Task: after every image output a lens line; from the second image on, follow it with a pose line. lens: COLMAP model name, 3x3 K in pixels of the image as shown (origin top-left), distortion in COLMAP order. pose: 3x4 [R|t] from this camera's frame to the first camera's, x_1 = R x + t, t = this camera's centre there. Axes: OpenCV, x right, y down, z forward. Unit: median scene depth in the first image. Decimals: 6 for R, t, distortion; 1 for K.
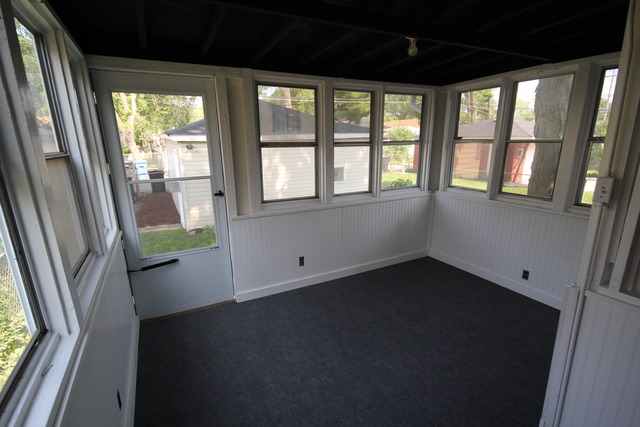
lens RADIAL K [[317.9, 0, 319.3], [0, 317.9, 223.6], [0, 0, 1]] dist [0.003995, -0.000365]
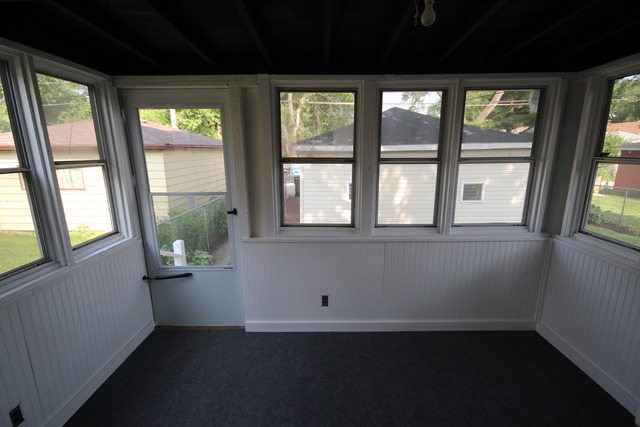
lens RADIAL K [[317.9, 0, 319.3], [0, 317.9, 223.6], [0, 0, 1]] dist [0.003995, -0.000365]
pose [[0.879904, 0.115718, -0.460845, 0.271174], [-0.126607, 0.991926, 0.007337, -0.079239], [0.457973, 0.051891, 0.887450, 0.236184]]
